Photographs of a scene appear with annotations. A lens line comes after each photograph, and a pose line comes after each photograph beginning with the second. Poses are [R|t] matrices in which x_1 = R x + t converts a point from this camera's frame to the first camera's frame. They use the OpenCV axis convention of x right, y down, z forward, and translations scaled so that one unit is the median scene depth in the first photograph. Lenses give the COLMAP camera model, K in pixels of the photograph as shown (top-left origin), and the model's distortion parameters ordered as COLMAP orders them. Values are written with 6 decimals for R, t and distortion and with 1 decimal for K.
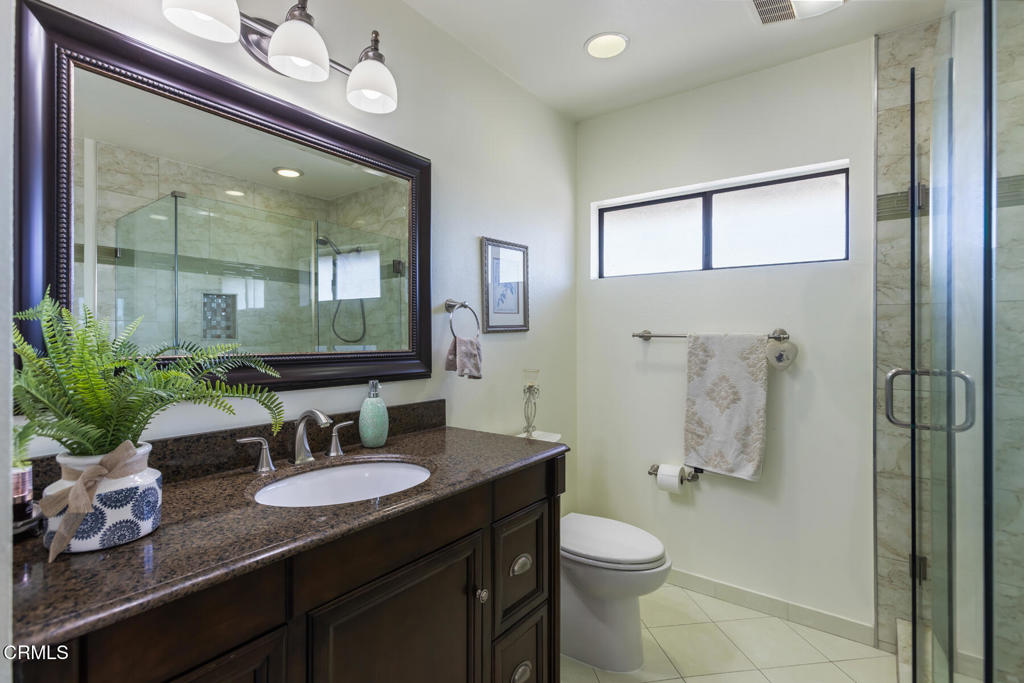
lens RADIAL K [[480.4, 0, 506.1], [0, 480.4, 336.7], [0, 0, 1]] dist [-0.018115, 0.013056]
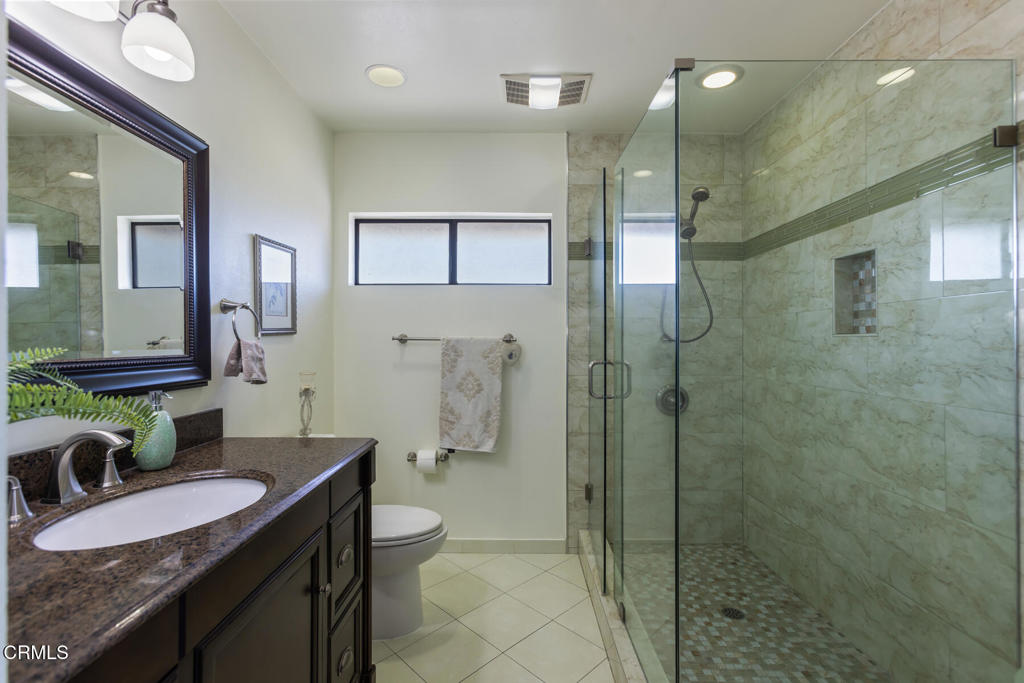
lens RADIAL K [[459.0, 0, 503.4], [0, 459.0, 341.7], [0, 0, 1]] dist [-0.009601, 0.002837]
pose [[0.809676, -0.001521, 0.586875, -0.201032], [-0.000410, 0.999995, 0.003159, 0.000897], [-0.586877, -0.002798, 0.809671, -0.013375]]
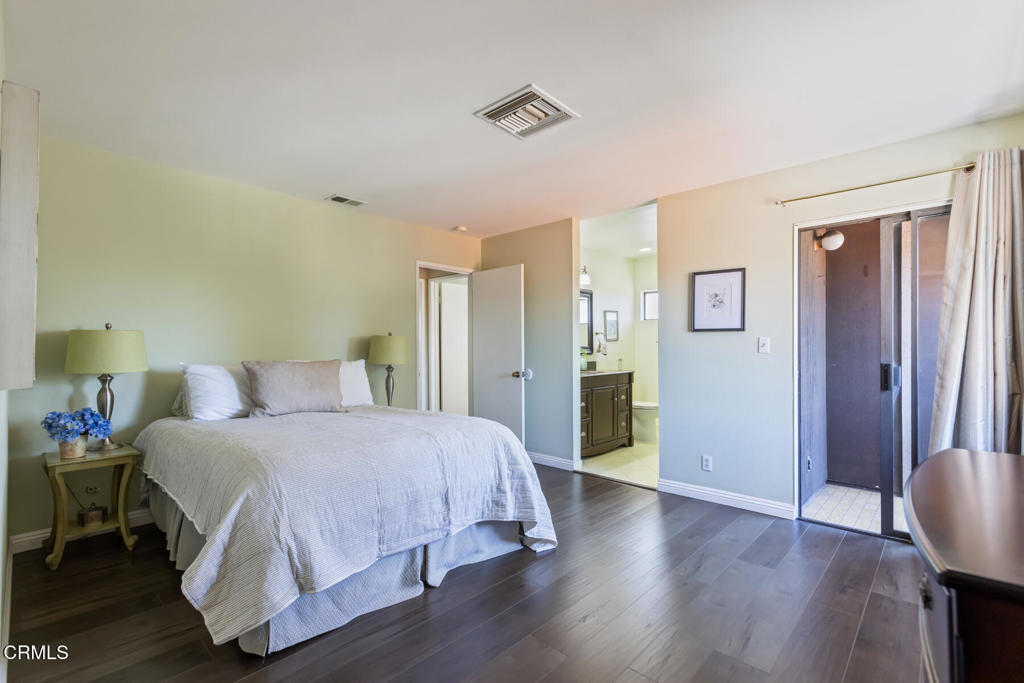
lens RADIAL K [[459.0, 0, 517.9], [0, 459.0, 343.5], [0, 0, 1]] dist [-0.009601, 0.002837]
pose [[0.995546, -0.003782, -0.094203, -0.363305], [0.003889, 0.999992, 0.000955, 0.001054], [0.094198, -0.001317, 0.995553, -2.215177]]
